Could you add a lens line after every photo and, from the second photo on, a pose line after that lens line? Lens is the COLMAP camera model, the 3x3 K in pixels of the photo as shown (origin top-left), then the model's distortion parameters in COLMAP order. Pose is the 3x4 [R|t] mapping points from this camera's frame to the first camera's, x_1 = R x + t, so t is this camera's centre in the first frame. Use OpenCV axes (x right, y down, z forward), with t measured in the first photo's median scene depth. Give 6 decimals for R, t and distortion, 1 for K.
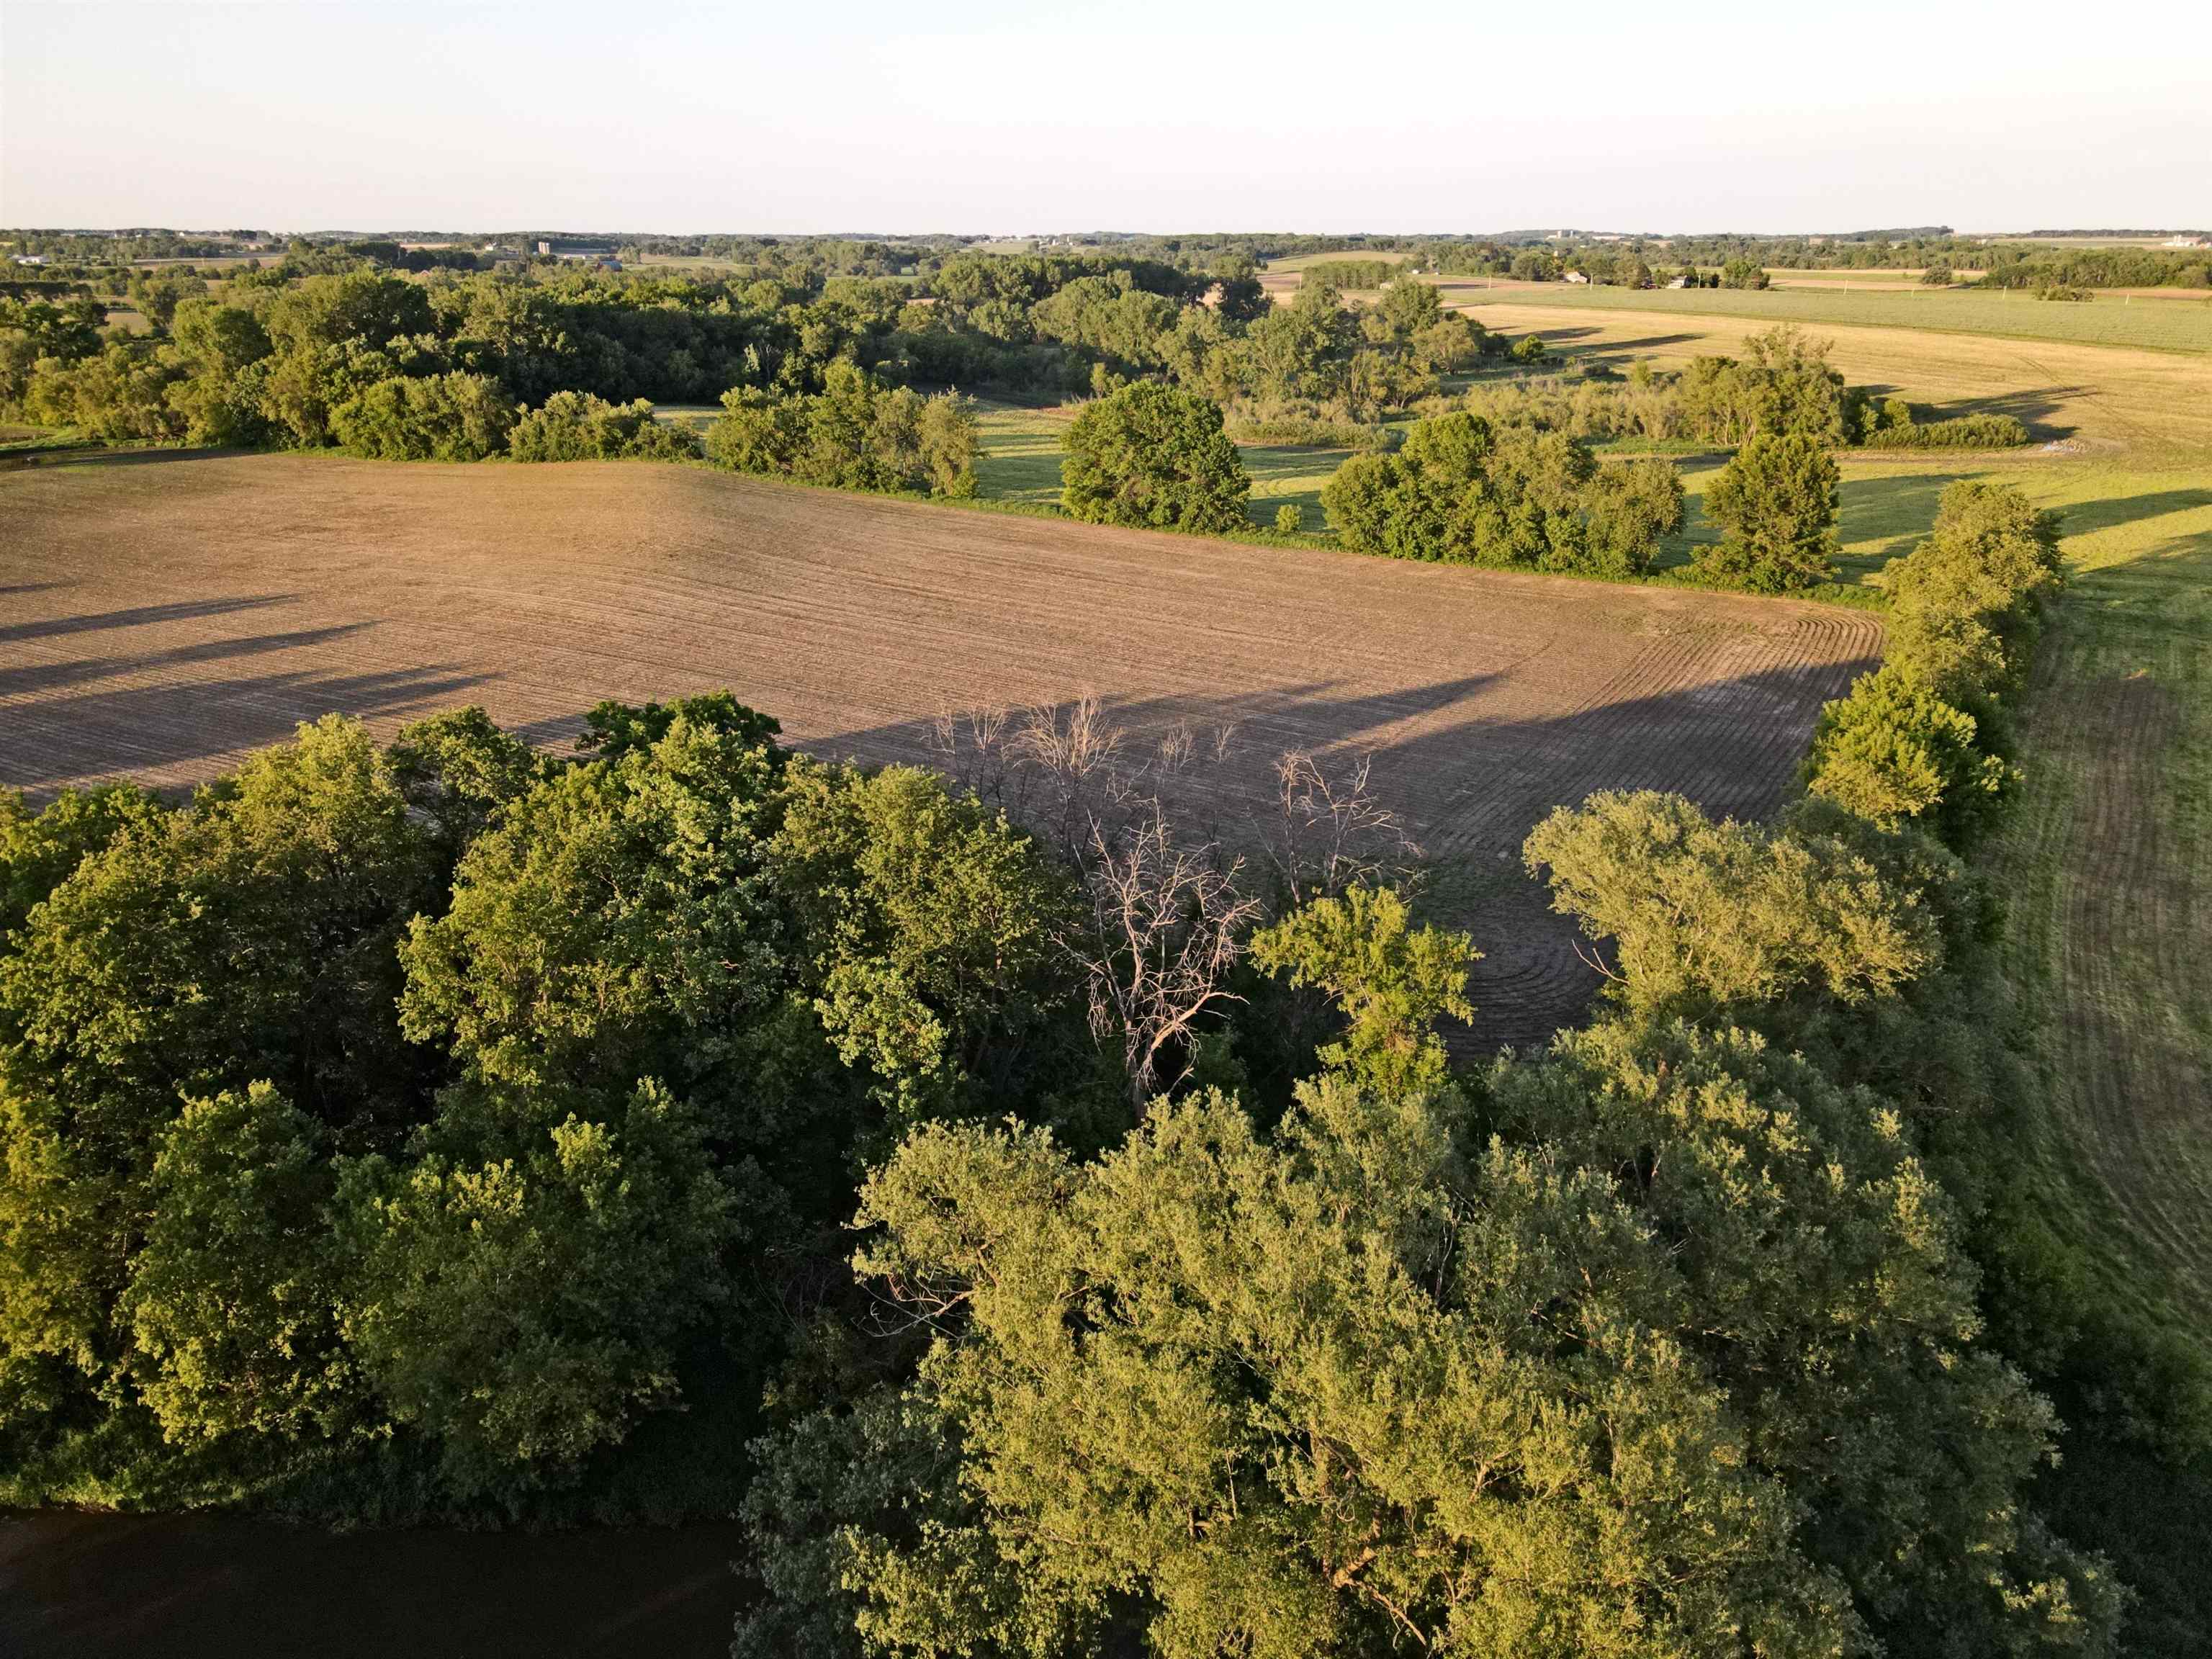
lens RADIAL K [[1614.1, 0, 1100.1], [0, 1614.1, 820.8], [0, 0, 1]] dist [0.008498, 0.014647]
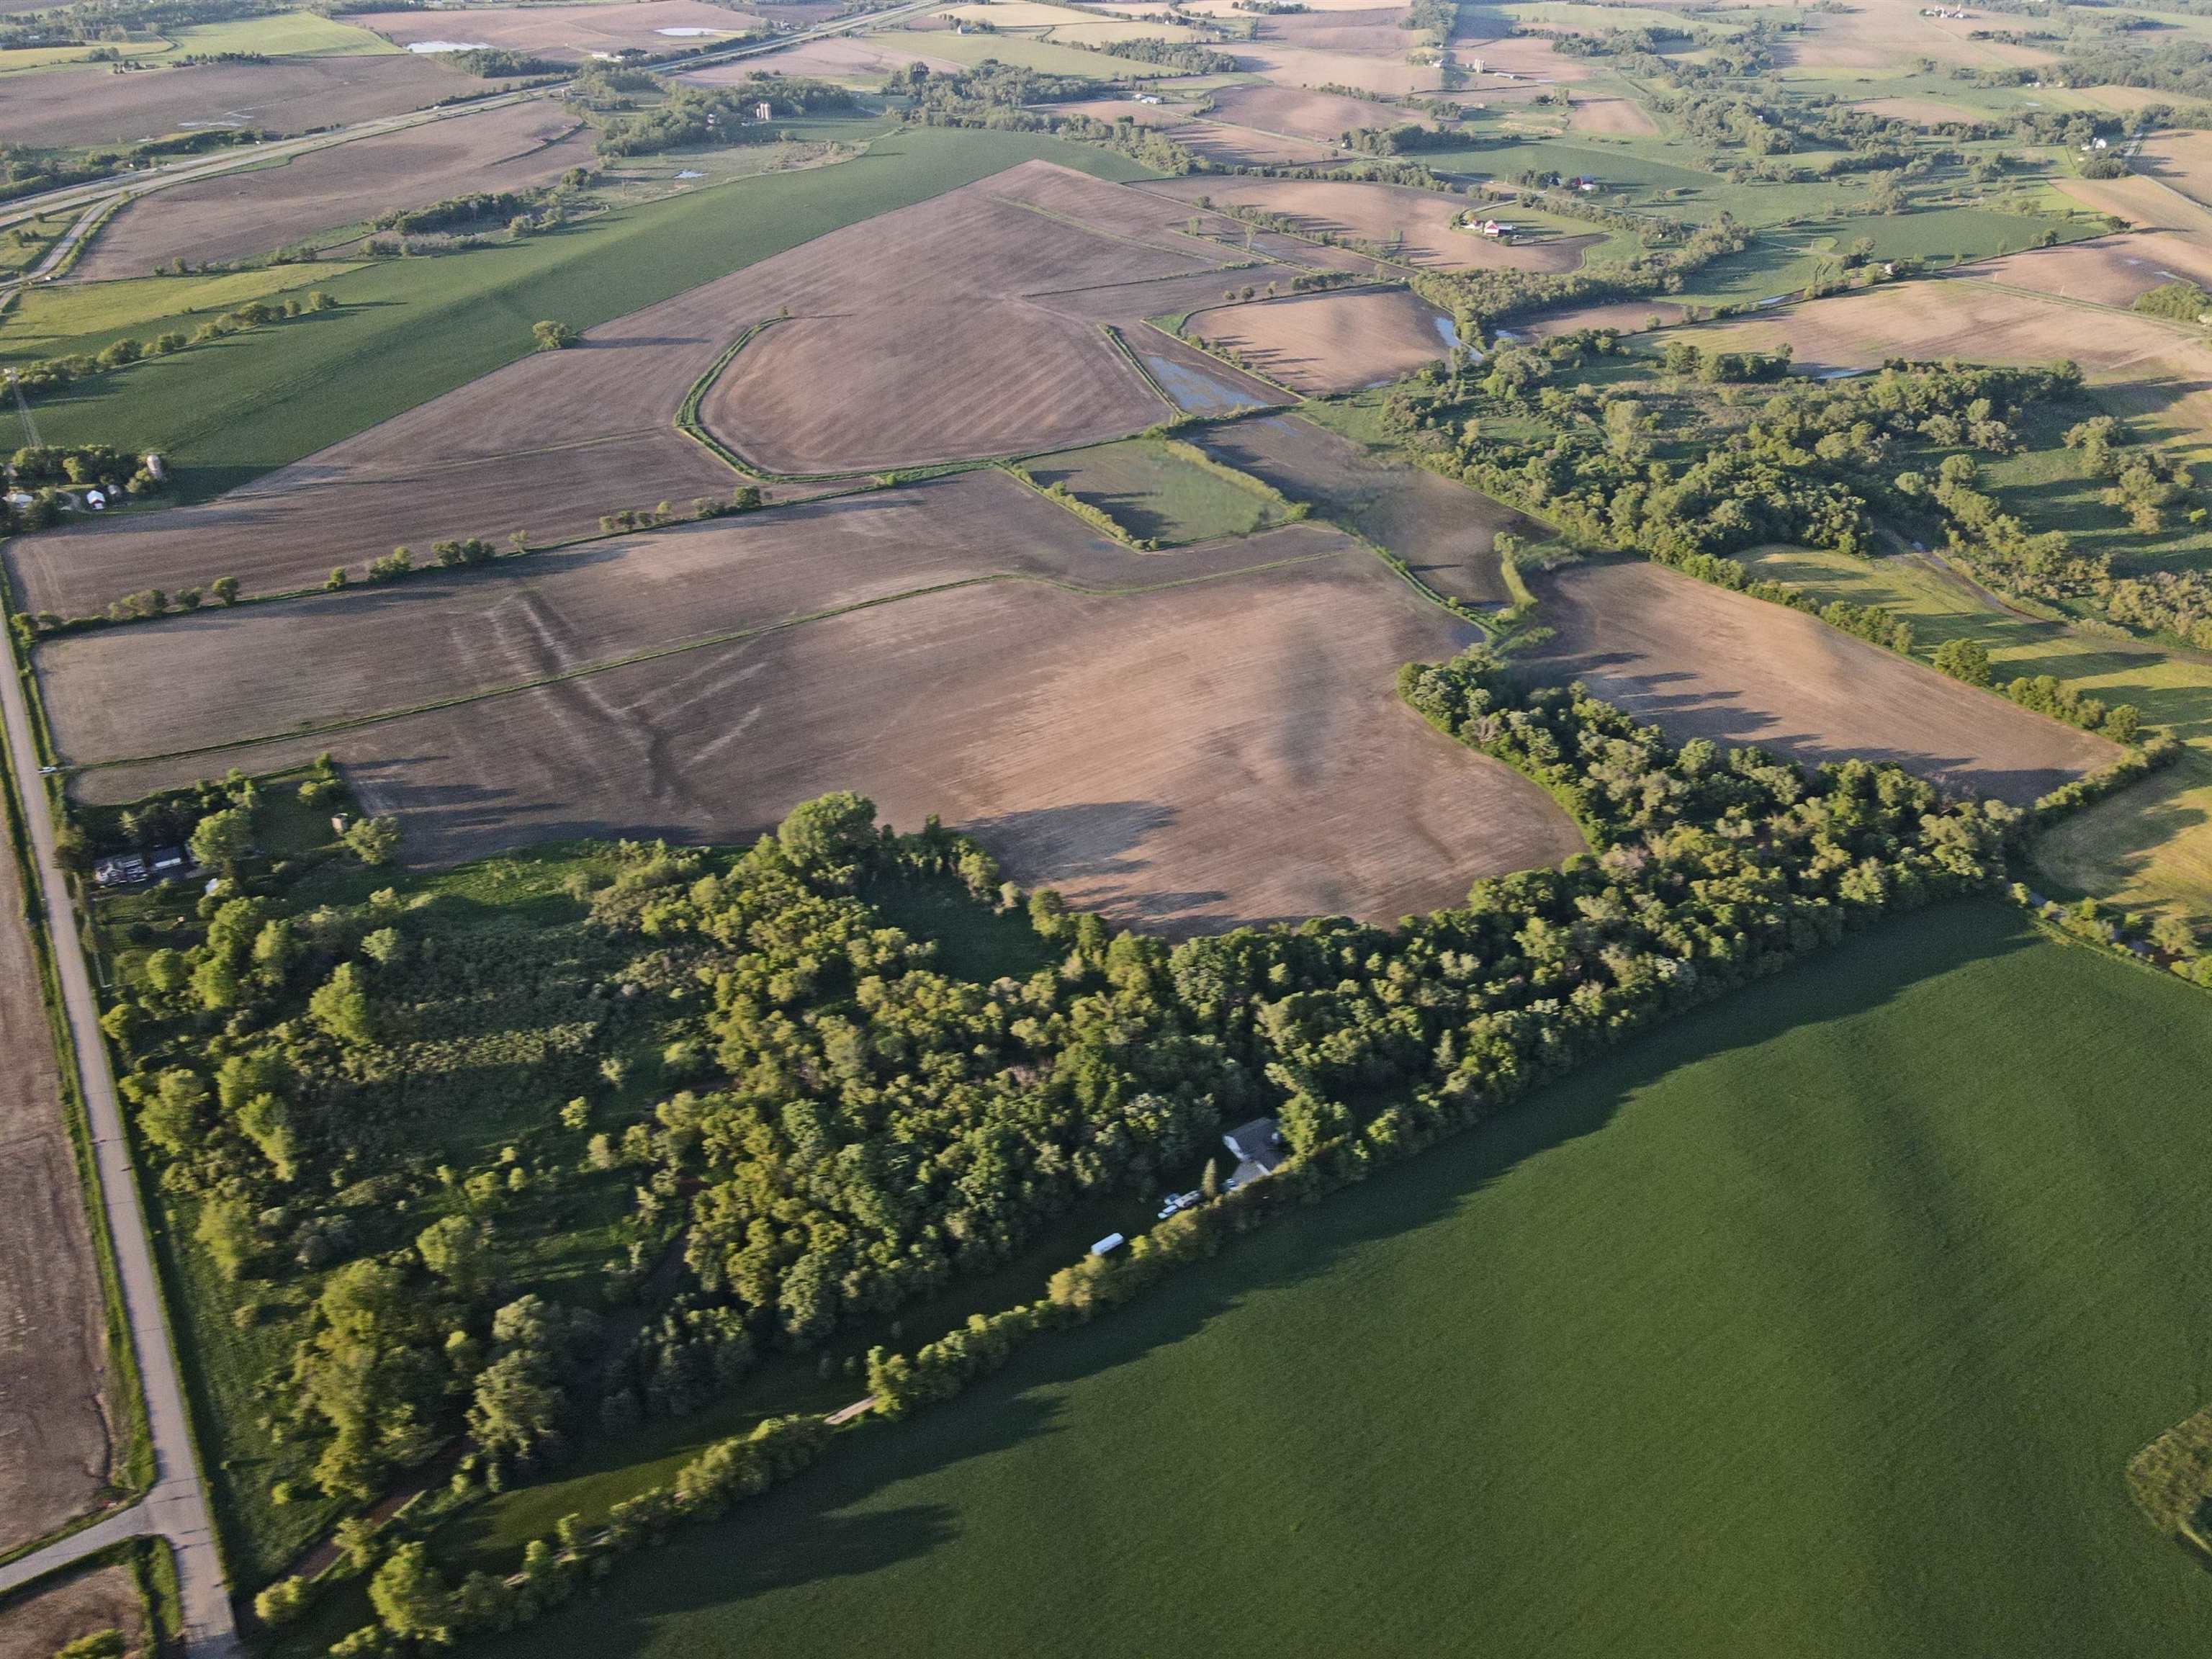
lens RADIAL K [[1614.1, 0, 1100.1], [0, 1614.1, 820.8], [0, 0, 1]] dist [0.008498, 0.014647]
pose [[0.902895, 0.230149, -0.363058, -0.250131], [-0.156328, 0.962568, 0.221415, -0.296402], [0.400427, -0.143158, 0.905077, -2.487144]]
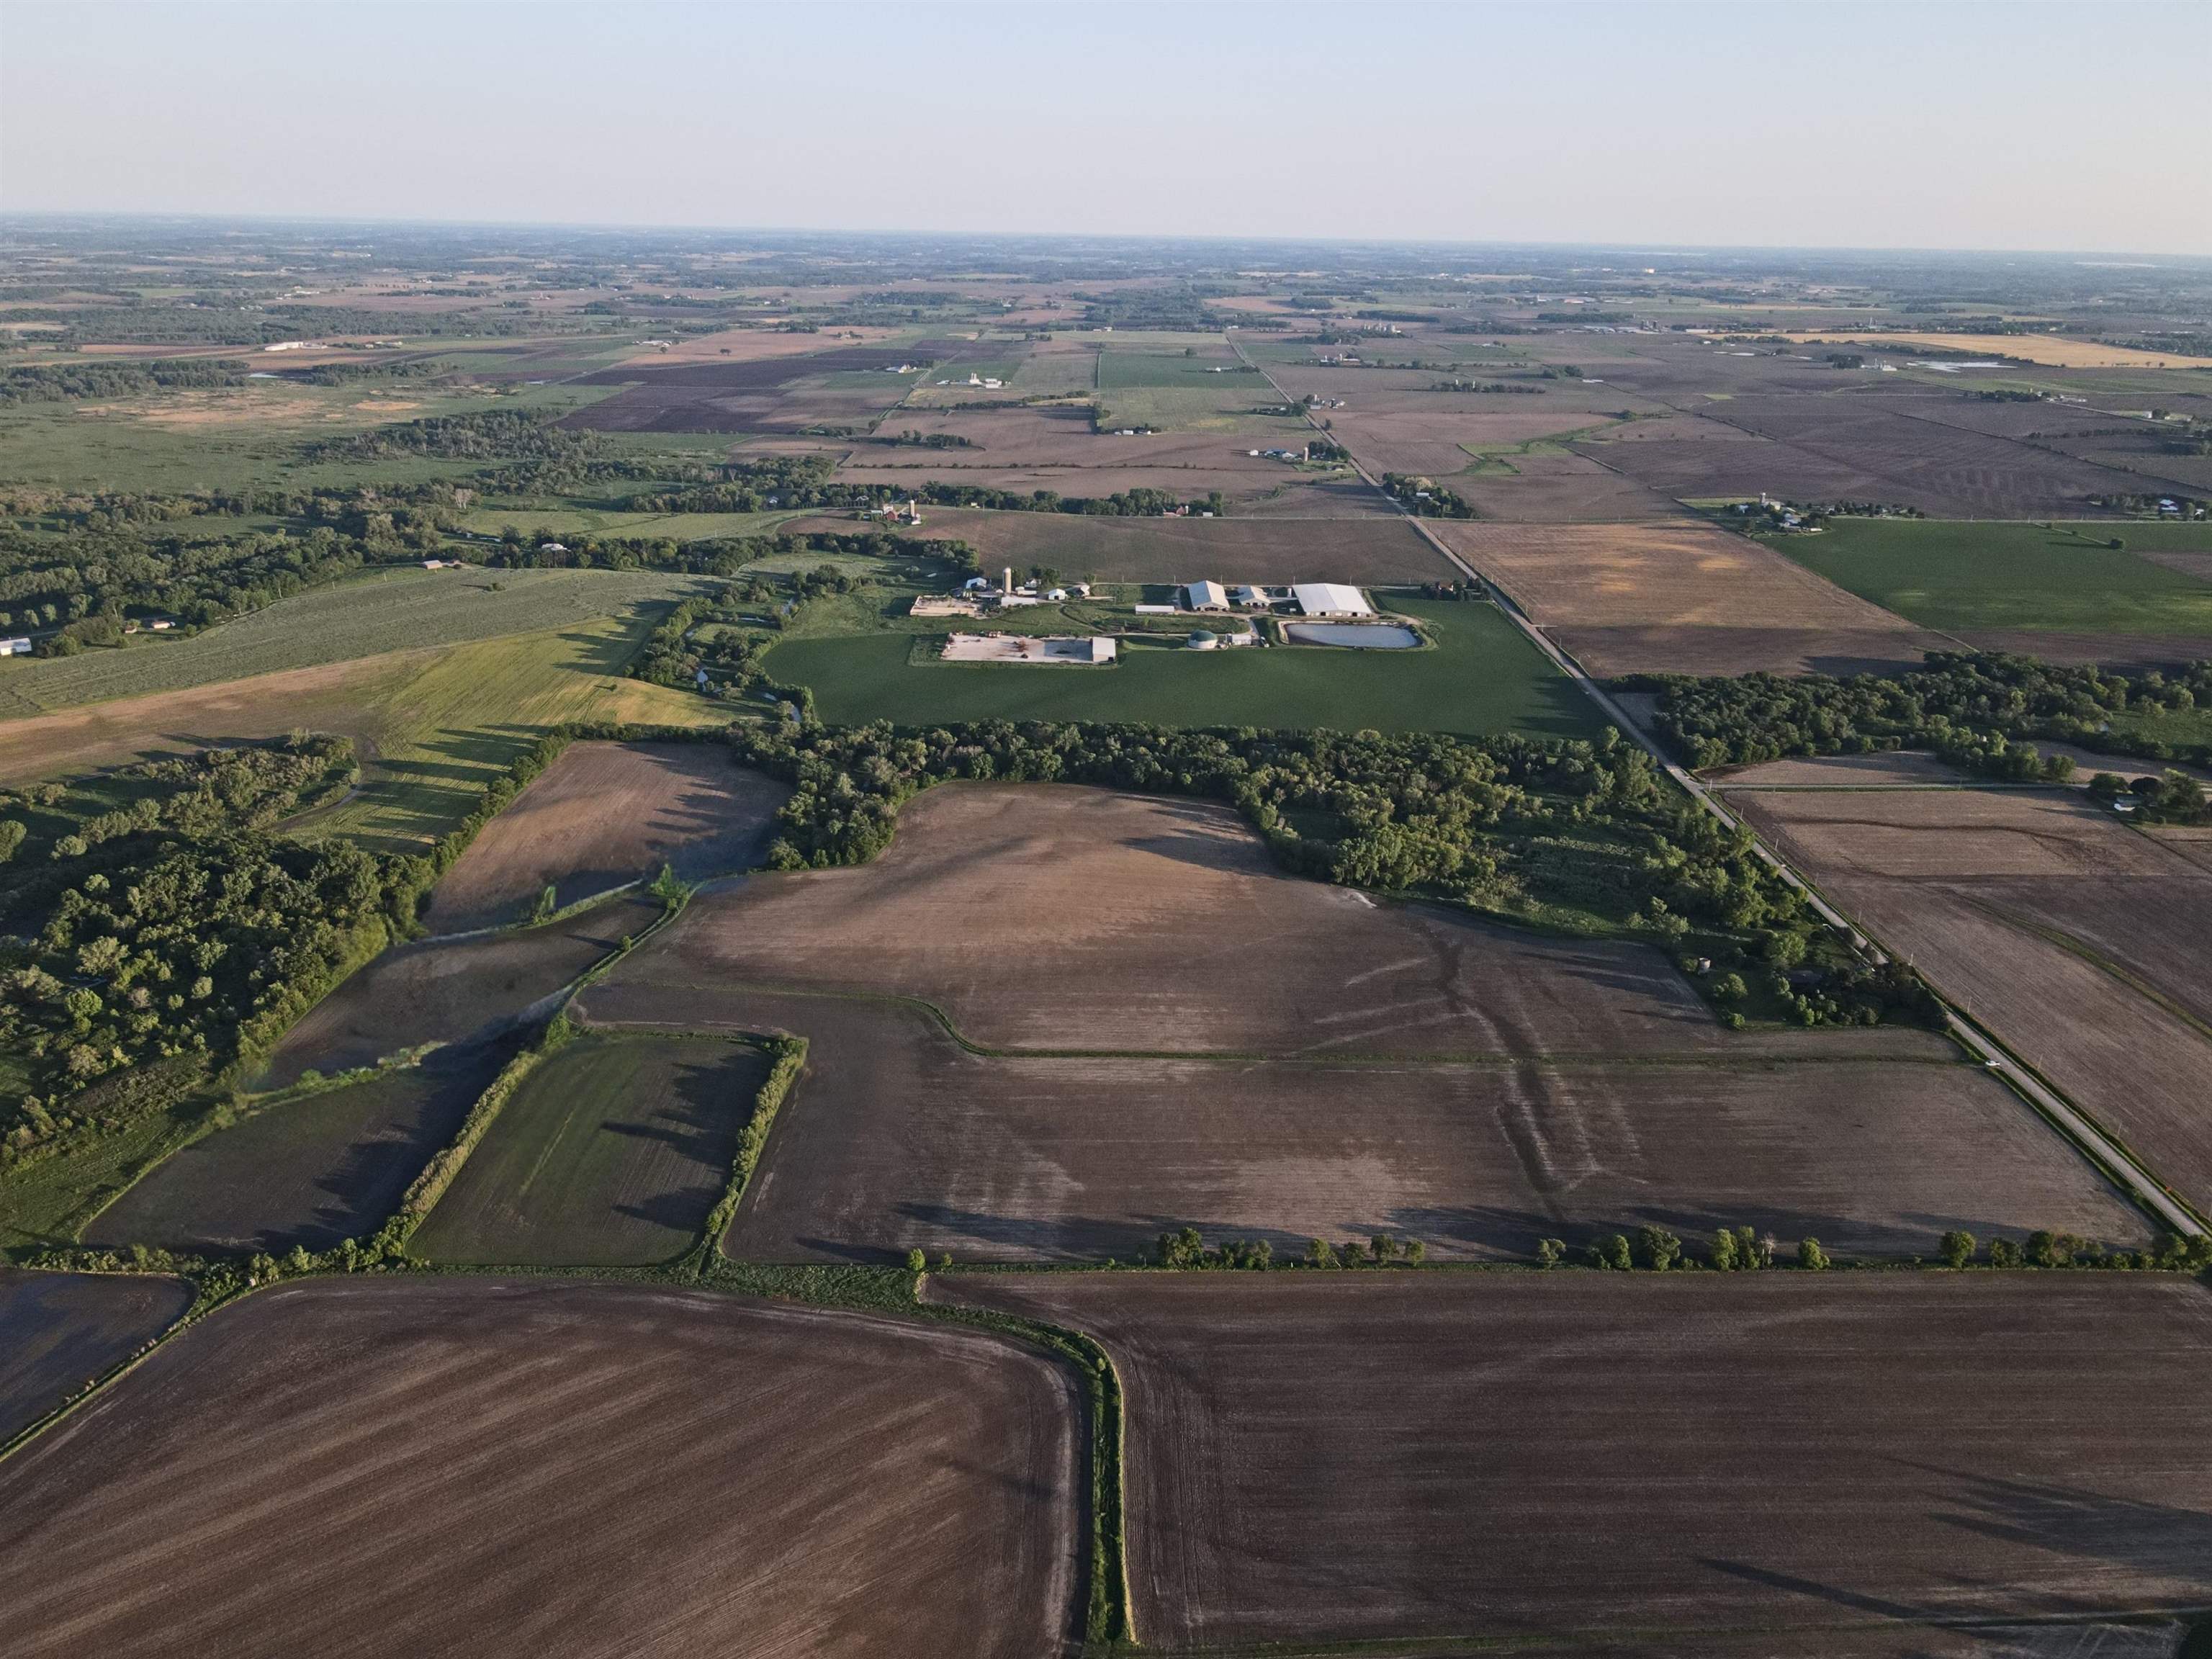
lens RADIAL K [[1620.7, 0, 1106.0], [0, 1620.7, 829.5], [0, 0, 1]] dist [0.019744, -0.010995]
pose [[-0.522117, -0.310800, 0.794227, -3.880245], [0.274969, 0.820168, 0.501713, -1.638656], [-0.807332, 0.480341, -0.342764, 1.054889]]
